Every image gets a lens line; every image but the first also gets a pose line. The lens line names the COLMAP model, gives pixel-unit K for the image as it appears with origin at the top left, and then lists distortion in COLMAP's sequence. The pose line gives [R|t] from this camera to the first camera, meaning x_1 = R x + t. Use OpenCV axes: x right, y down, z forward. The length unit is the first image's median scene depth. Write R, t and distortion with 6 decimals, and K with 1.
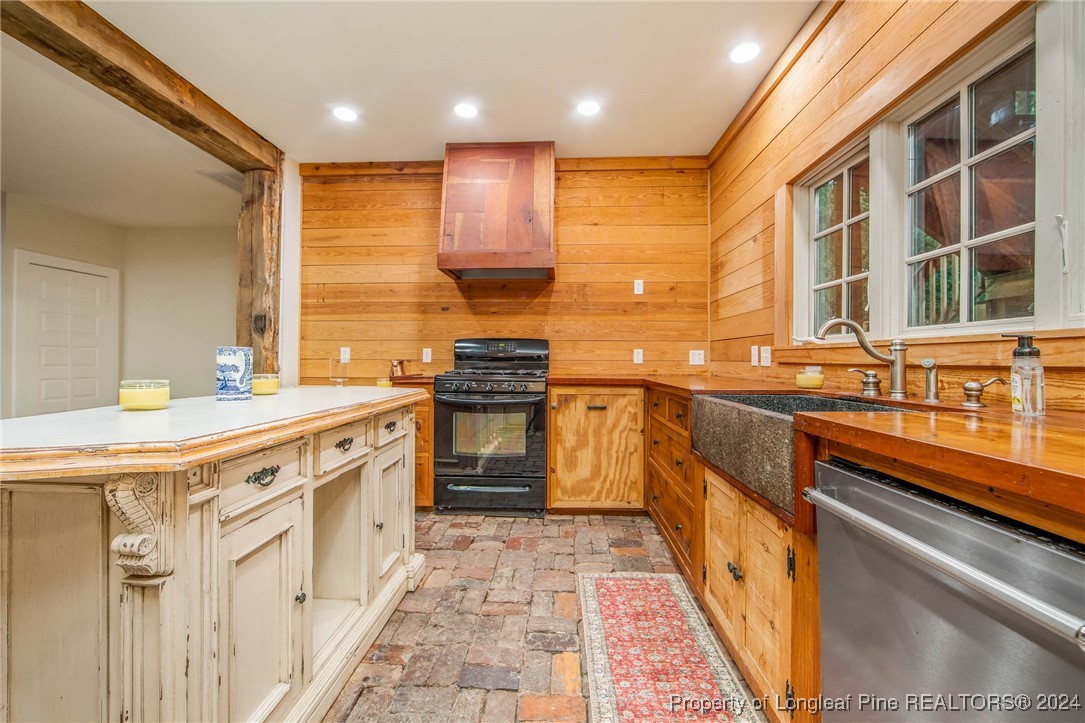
lens RADIAL K [[430.7, 0, 541.5], [0, 430.7, 359.4], [0, 0, 1]] dist [-0.015893, 0.003833]
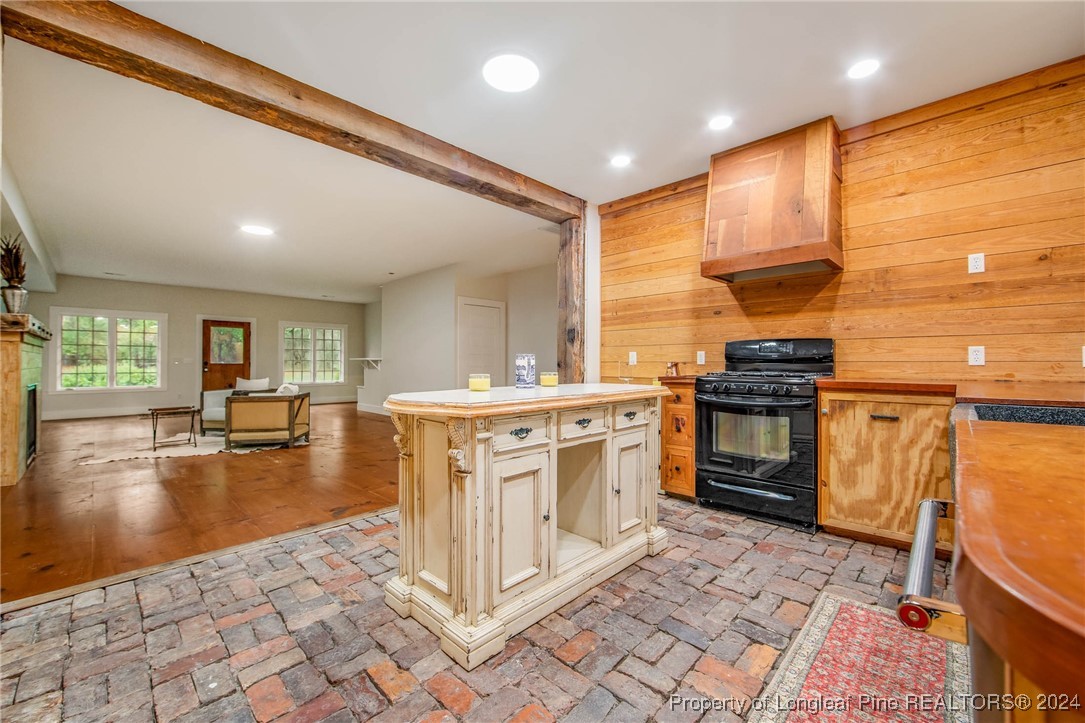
lens RADIAL K [[432.1, 0, 542.5], [0, 432.1, 361.5], [0, 0, 1]] dist [-0.017565, 0.003829]
pose [[0.748880, -0.006463, -0.662674, 0.172281], [0.005224, 0.999979, -0.003850, 0.002131], [0.662685, -0.000579, 0.748898, -0.063550]]
